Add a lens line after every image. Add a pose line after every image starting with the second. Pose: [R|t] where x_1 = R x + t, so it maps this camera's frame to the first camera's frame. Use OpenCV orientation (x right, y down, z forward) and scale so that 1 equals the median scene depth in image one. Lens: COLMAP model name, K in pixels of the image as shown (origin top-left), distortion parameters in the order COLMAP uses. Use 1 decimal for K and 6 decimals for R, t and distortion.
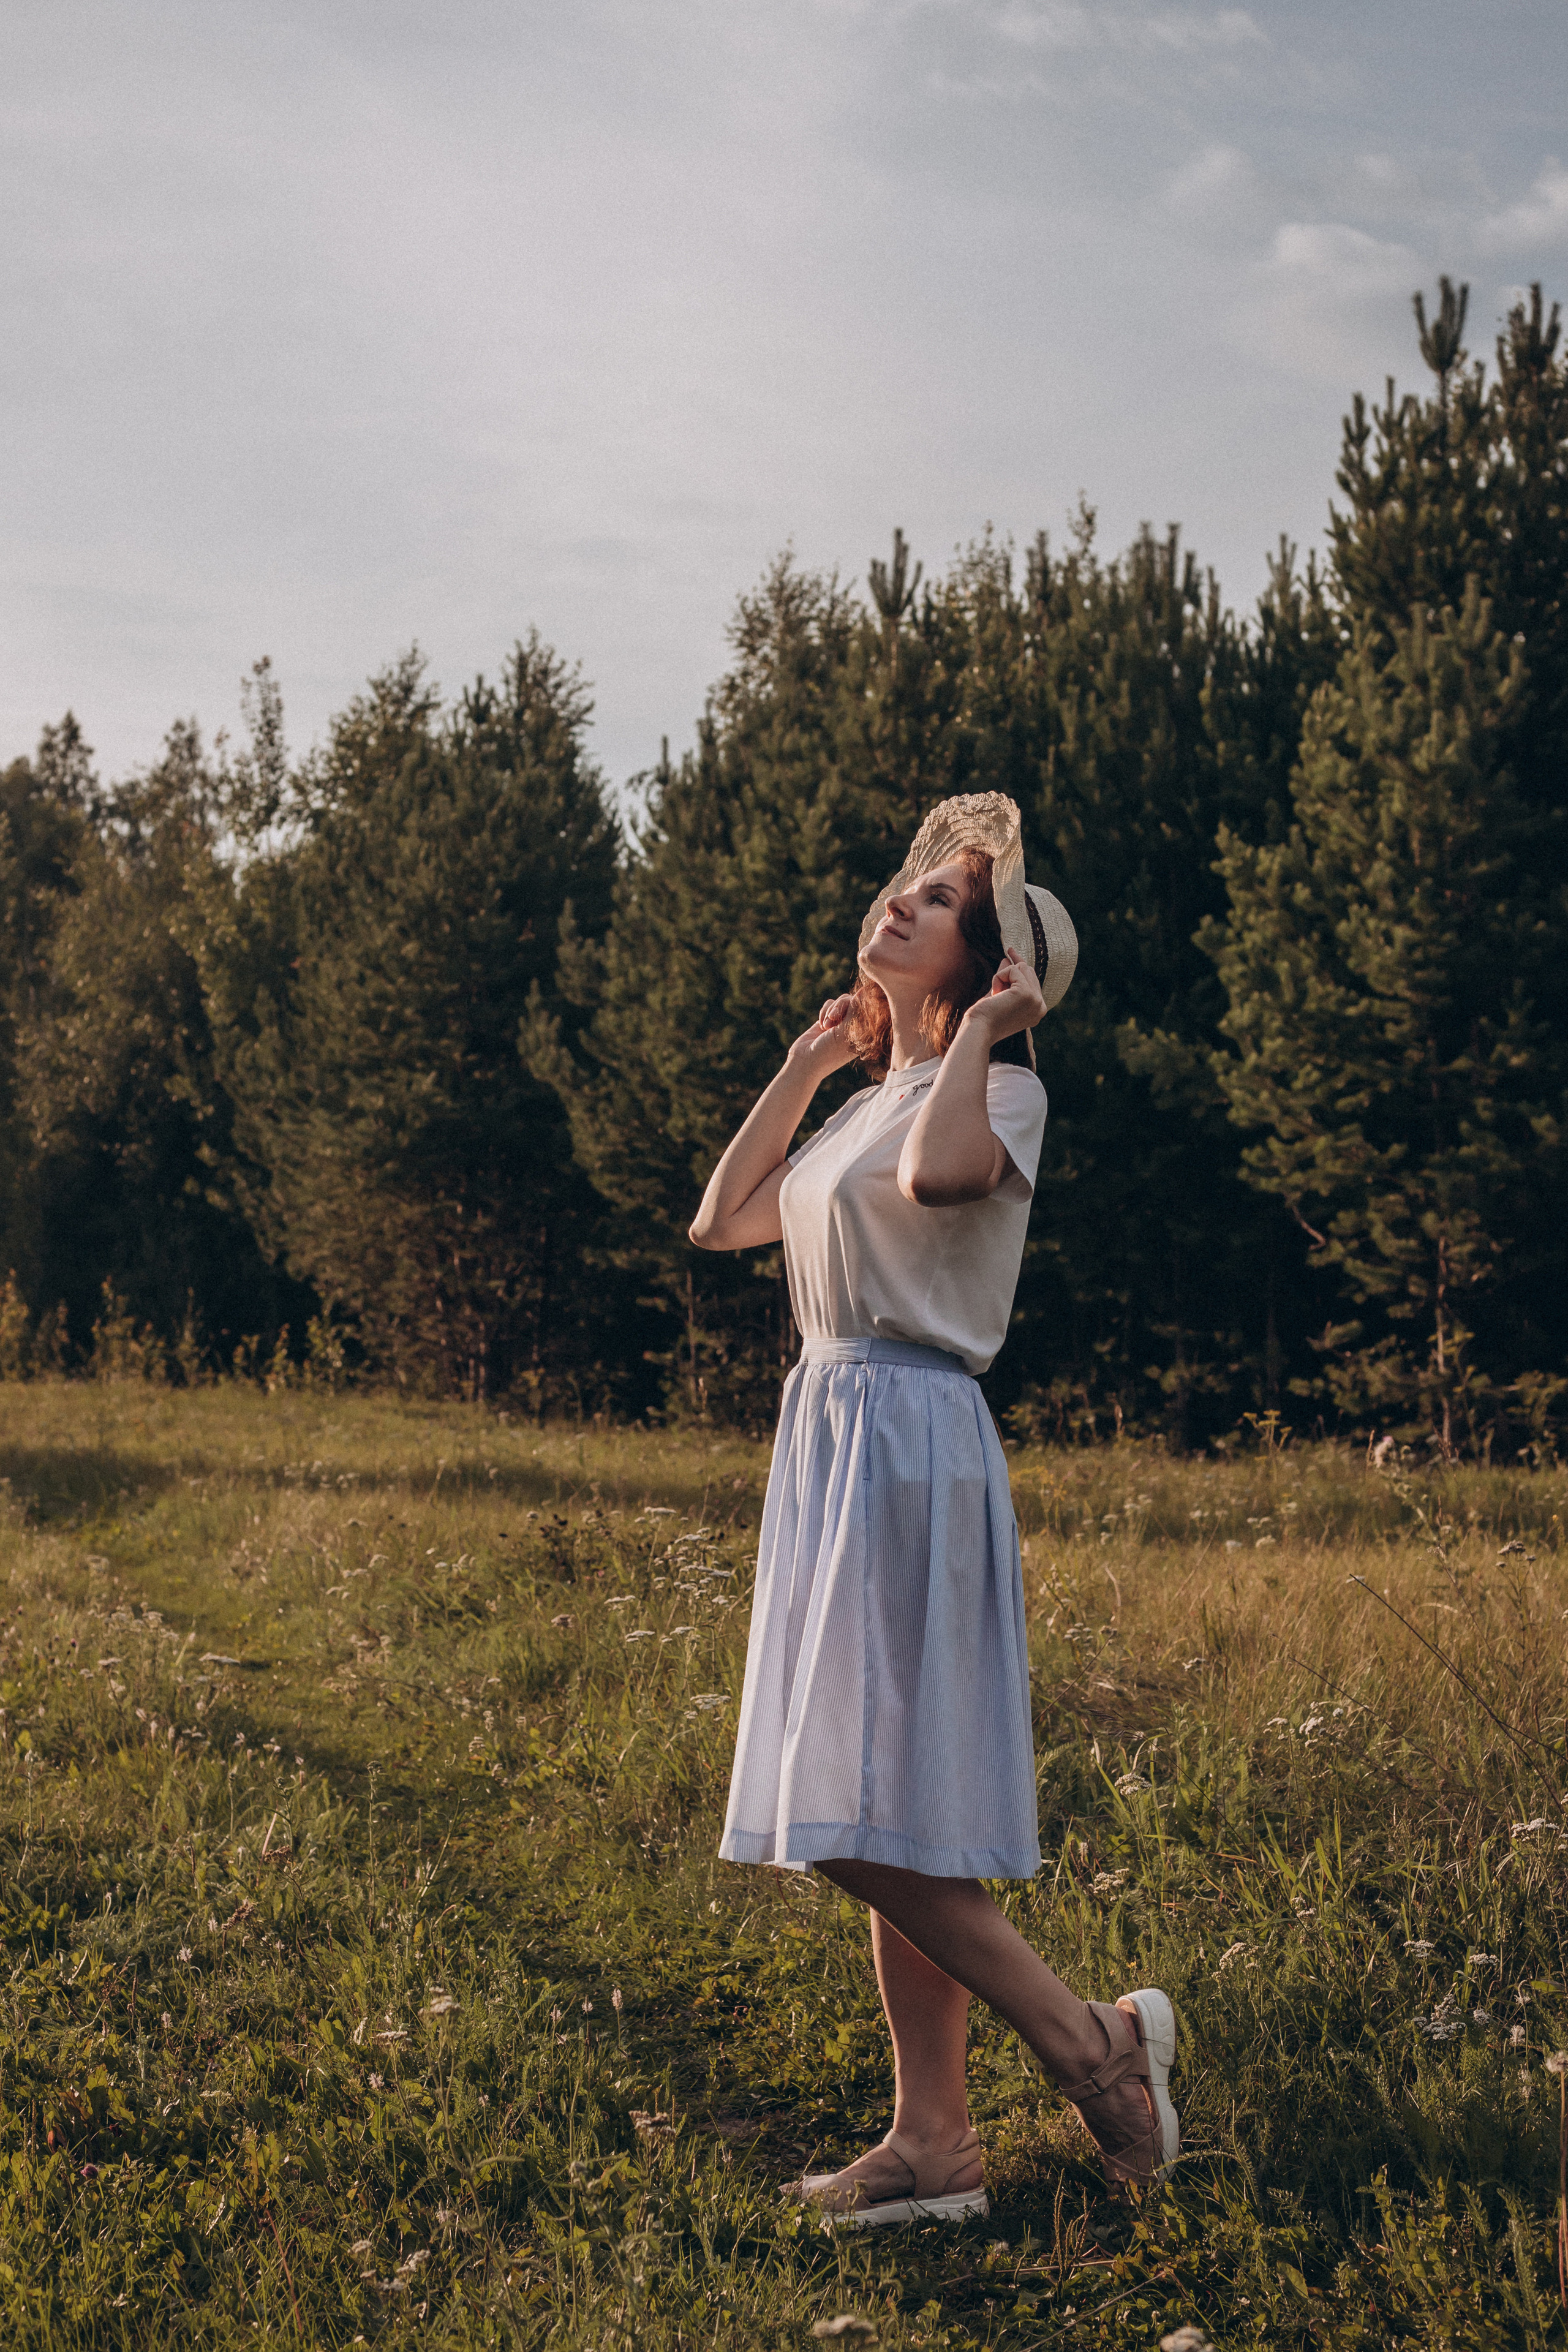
lens RADIAL K [[3522.4, 0, 770.6], [0, 3522.4, 1169.6], [0, 0, 1]] dist [-0.075567, 0.000000]
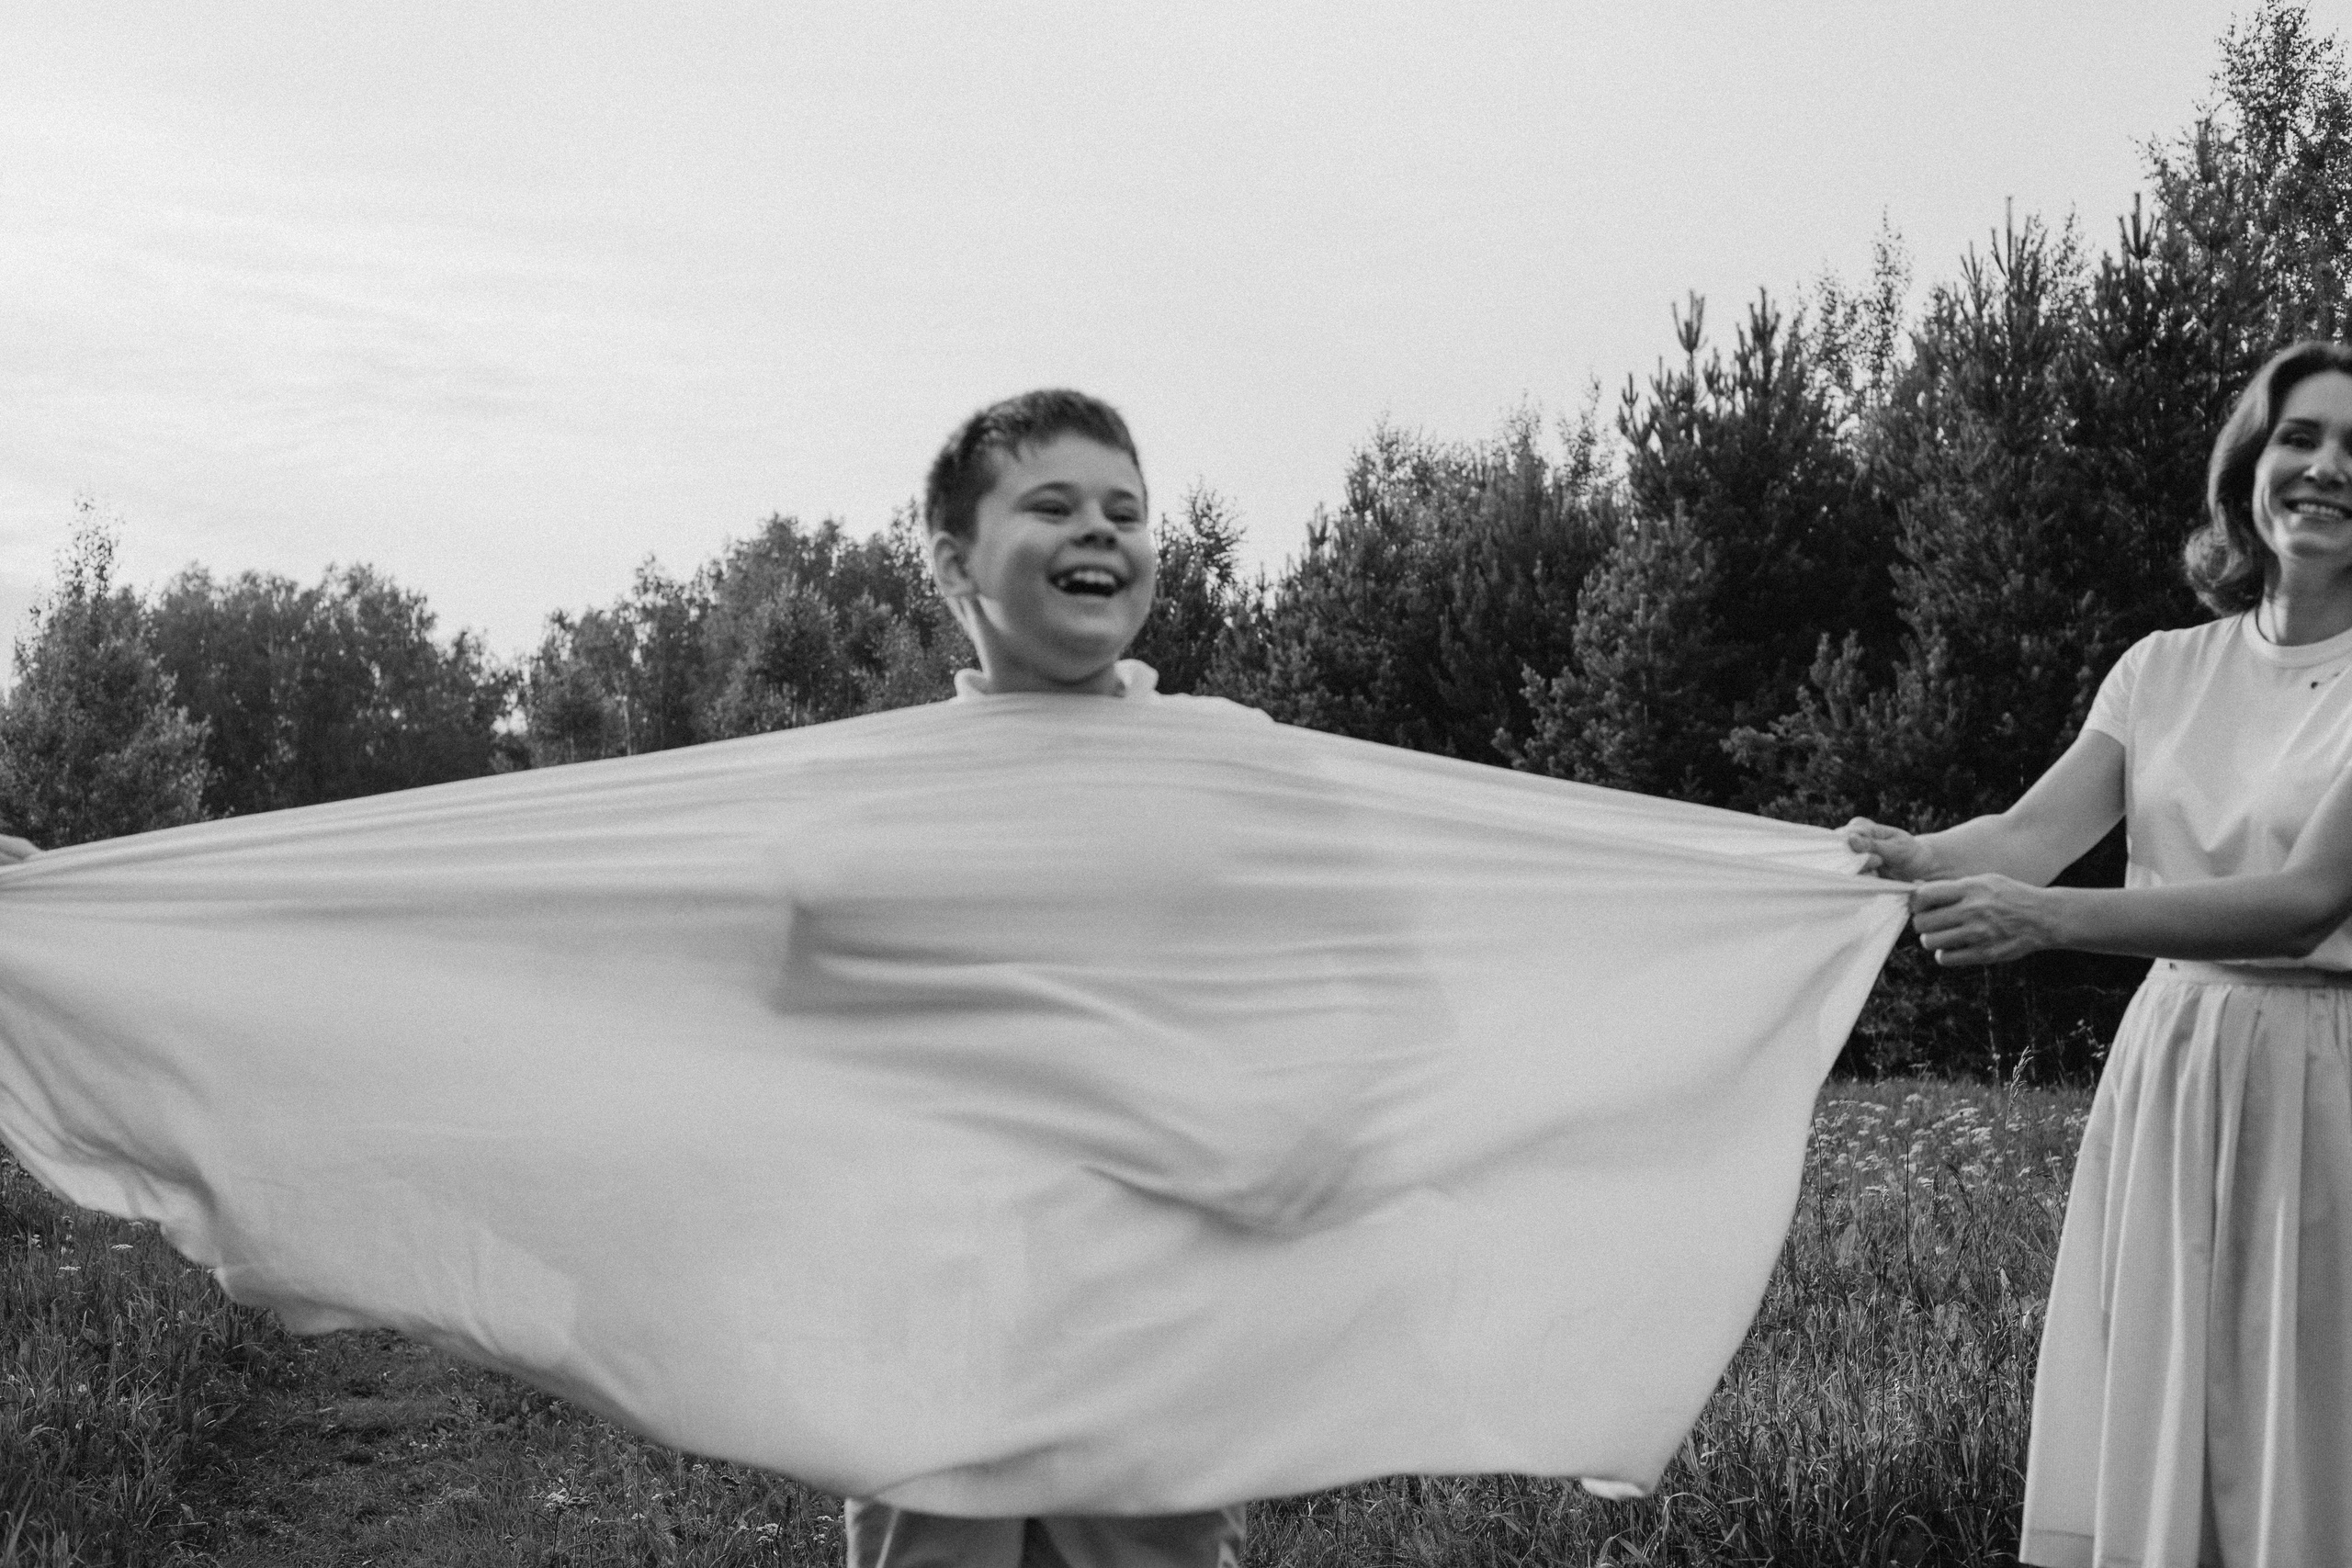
lens RADIAL K [[3338.6, 0, 1185.9], [0, 3338.6, 786.4], [0, 0, 1]] dist [-0.119730, 0.000000]
pose [[0.990987, -0.018724, -0.132641, 0.077804], [0.015766, 0.999604, -0.023319, -0.005441], [0.133025, 0.021017, 0.990890, -0.210771]]
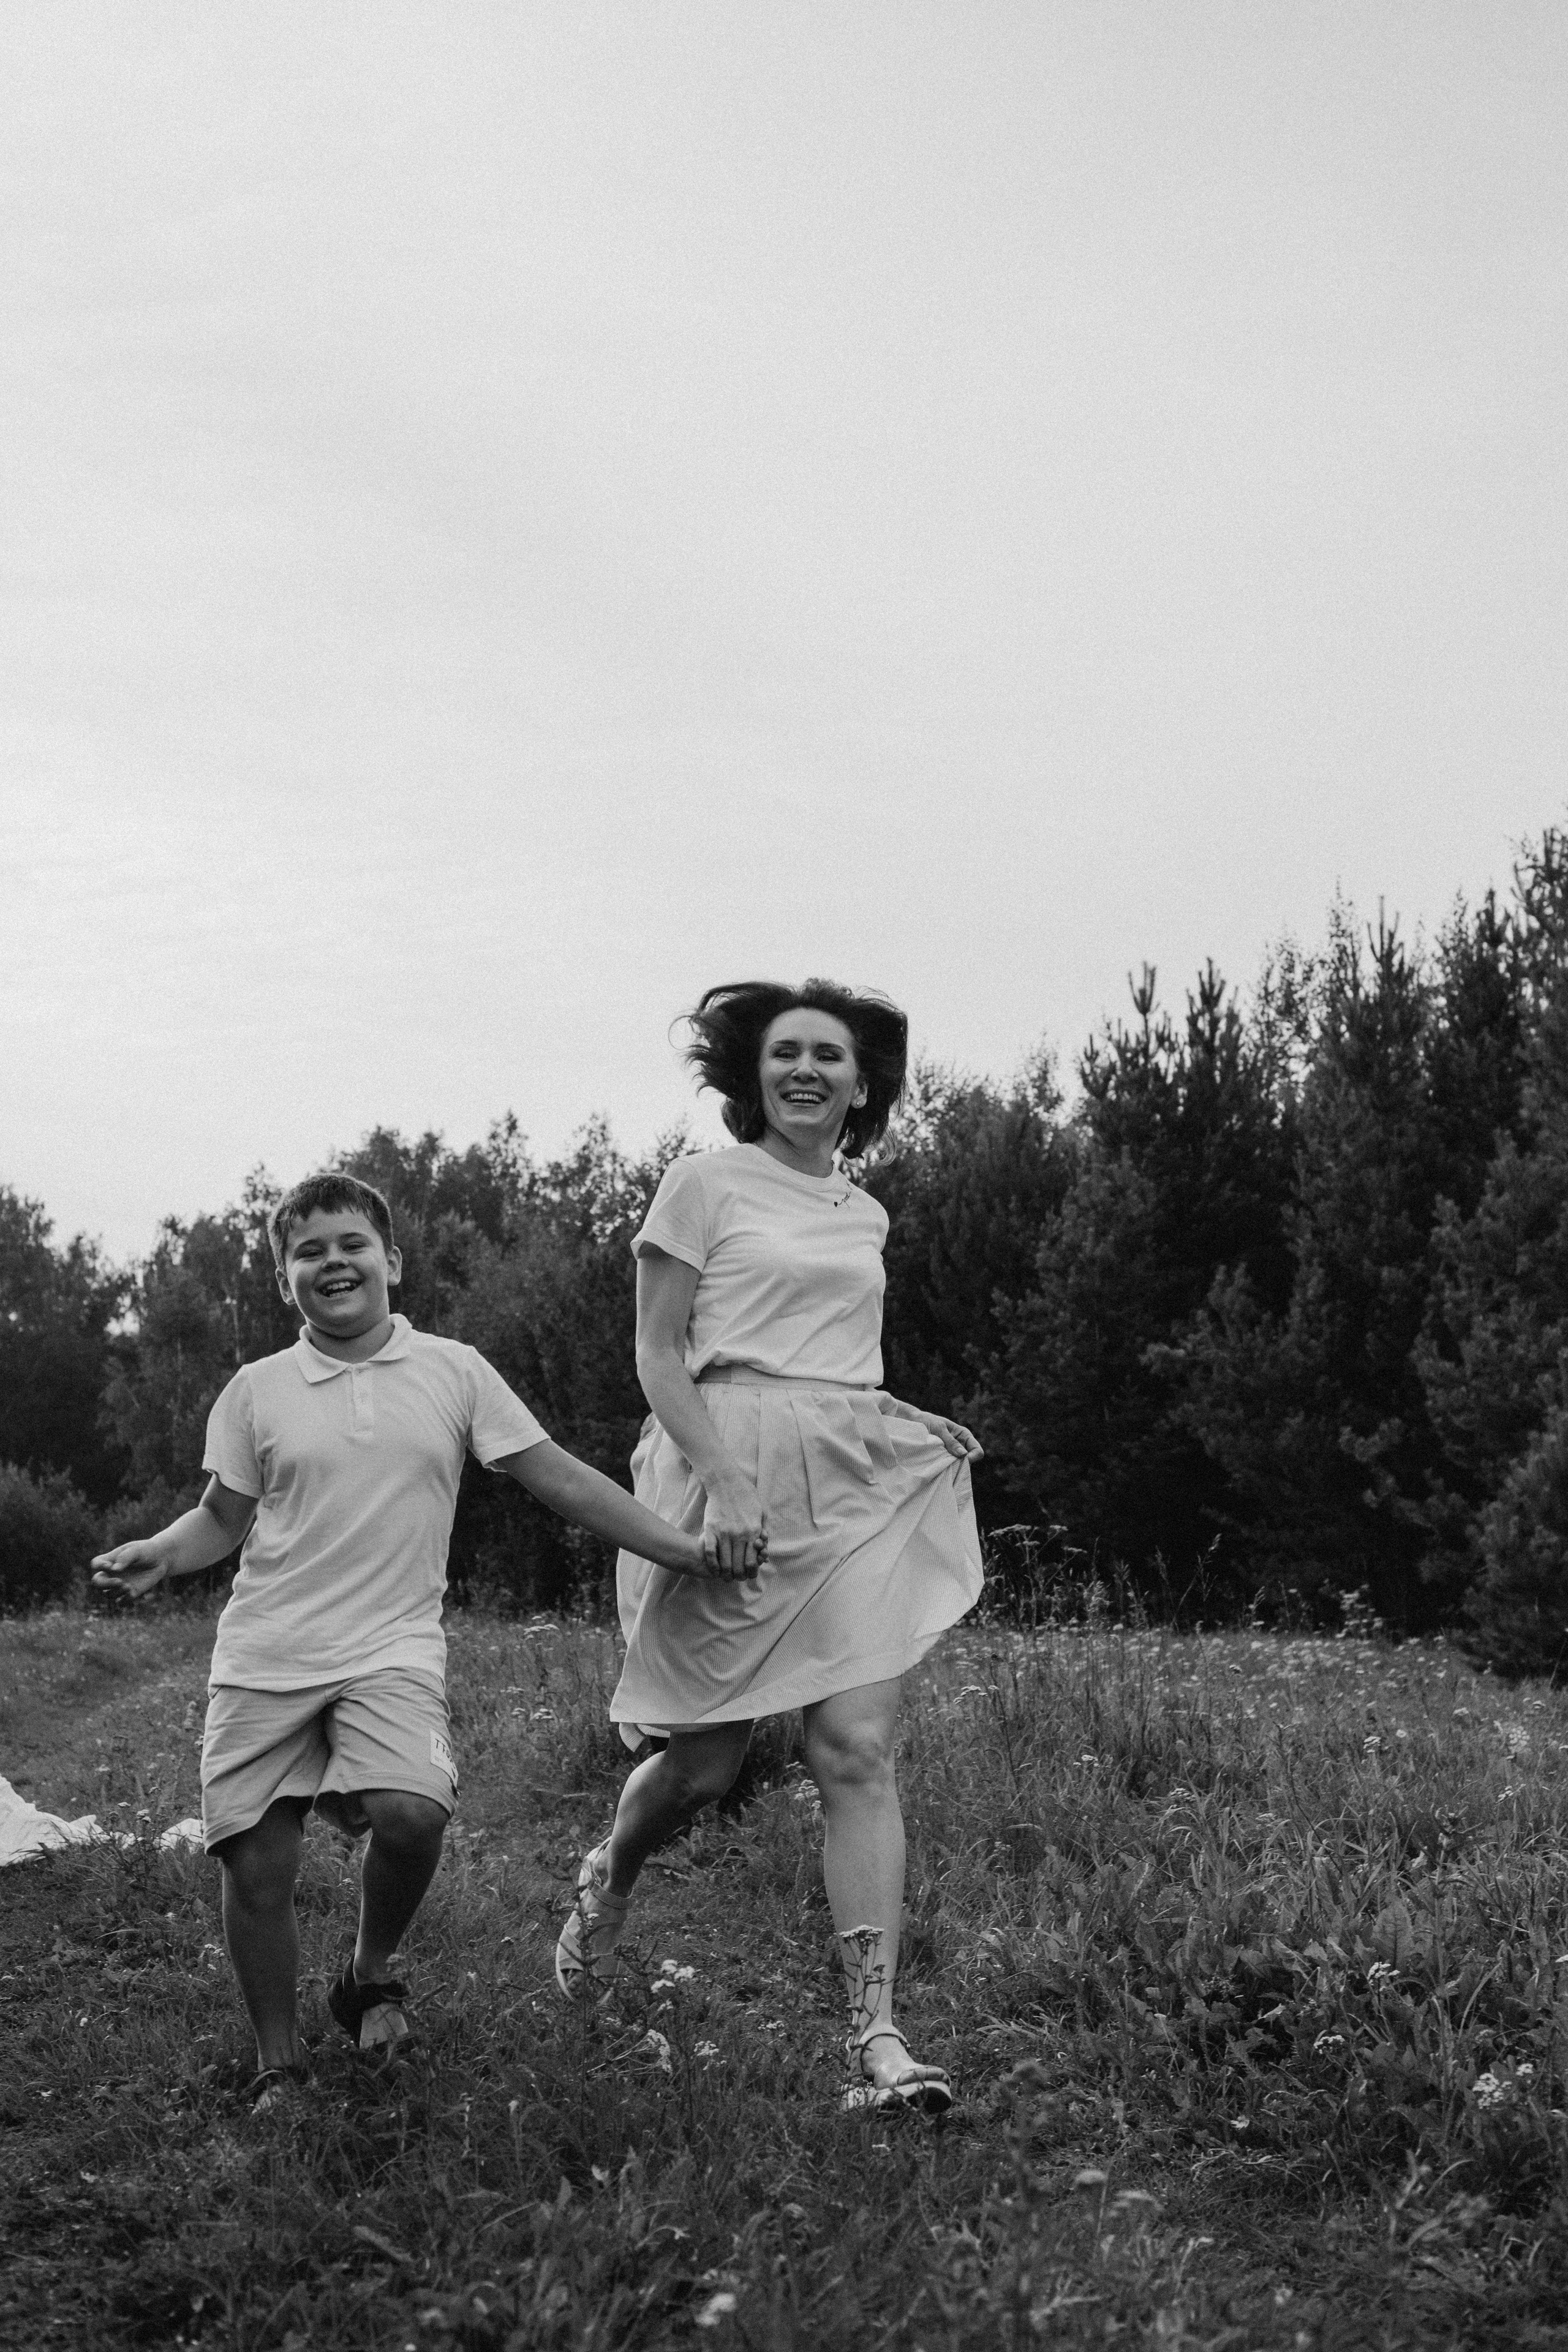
lens RADIAL K [[3338.9, 0, 864.4], [0, 3338.9, 1164.1], [0, 0, 1]] dist [-0.119730, 0.000000]
pose [[0.993205, -0.030732, -0.112249, 0.113435], [0.020910, 0.995931, -0.087654, -0.005374], [0.114486, 0.084712, 0.989806, -0.314253]]
